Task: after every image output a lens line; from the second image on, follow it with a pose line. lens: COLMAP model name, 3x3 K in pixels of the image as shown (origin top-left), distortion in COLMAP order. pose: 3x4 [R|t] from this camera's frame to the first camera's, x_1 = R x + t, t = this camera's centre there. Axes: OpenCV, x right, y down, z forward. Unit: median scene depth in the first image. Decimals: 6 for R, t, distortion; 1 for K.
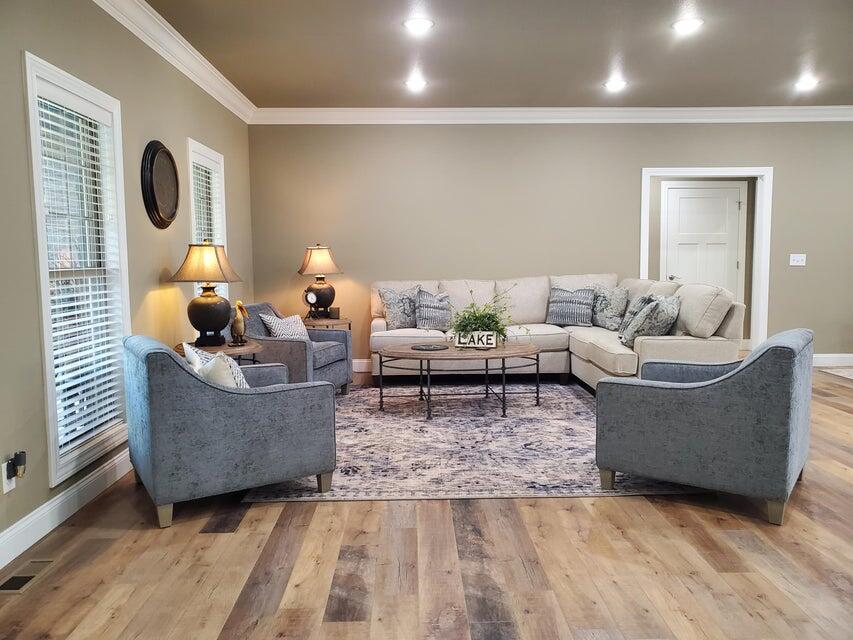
lens RADIAL K [[653.7, 0, 426.5], [0, 653.7, 320.0], [0, 0, 1]] dist [0.125609, -0.227203]
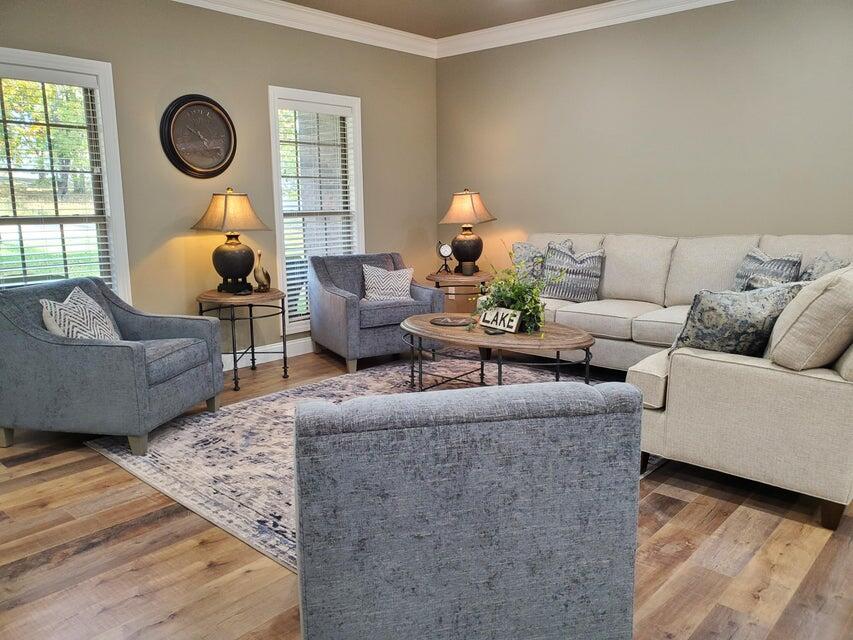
lens RADIAL K [[658.6, 0, 426.5], [0, 658.6, 320.0], [0, 0, 1]] dist [0.011625, 0.001693]
pose [[0.728058, 0.125524, -0.673926, 0.636519], [-0.065578, 0.991337, 0.113798, -0.059307], [0.682372, -0.038657, 0.729982, 0.485011]]
